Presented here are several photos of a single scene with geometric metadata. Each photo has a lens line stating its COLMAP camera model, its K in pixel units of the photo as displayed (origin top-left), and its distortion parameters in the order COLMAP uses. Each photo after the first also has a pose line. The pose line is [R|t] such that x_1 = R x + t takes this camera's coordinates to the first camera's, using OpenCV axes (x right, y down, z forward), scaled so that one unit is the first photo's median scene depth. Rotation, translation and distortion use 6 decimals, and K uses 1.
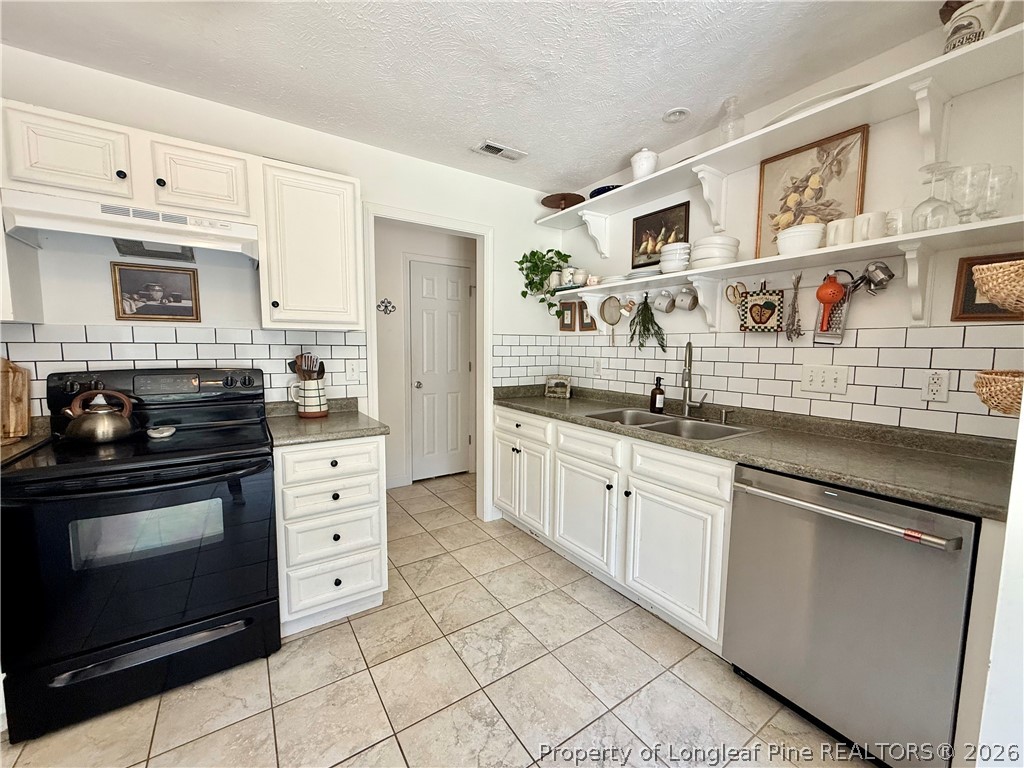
lens RADIAL K [[411.1, 0, 513.3], [0, 411.1, 383.8], [0, 0, 1]] dist [0.004113, -0.000366]
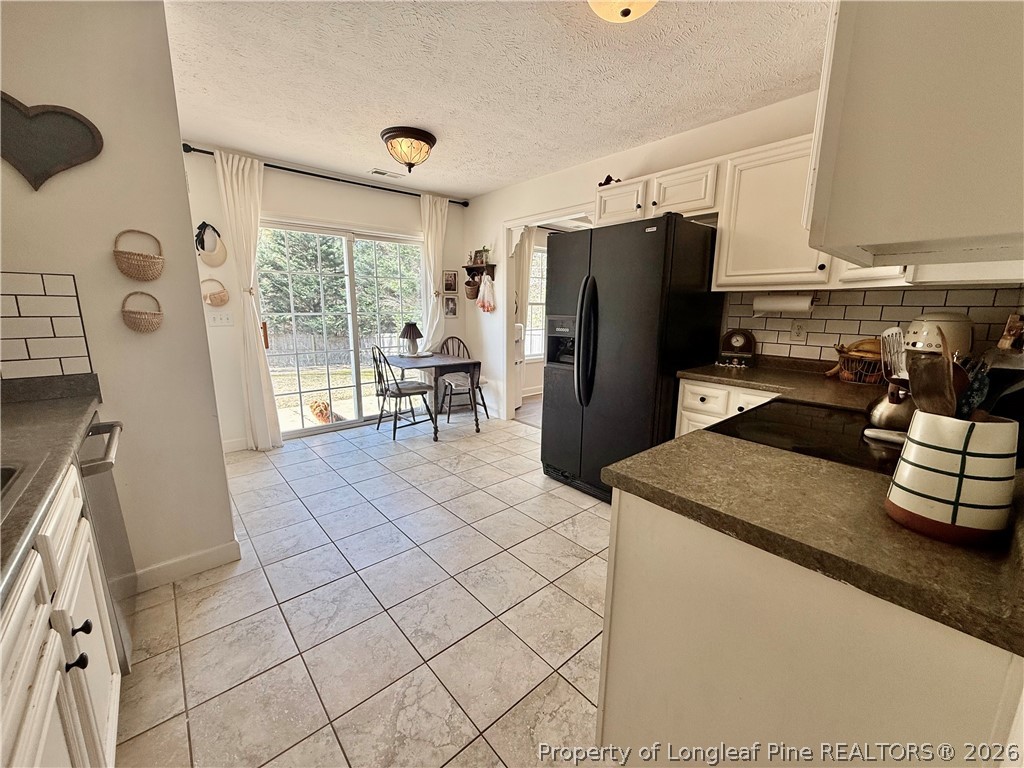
lens RADIAL K [[411.1, 0, 512.3], [0, 411.1, 387.2], [0, 0, 1]] dist [0.004113, -0.000366]
pose [[-0.991835, 0.010972, -0.127057, -0.134369], [-0.025965, 0.958049, 0.285426, -0.128869], [0.124858, 0.286394, -0.949941, 1.455792]]
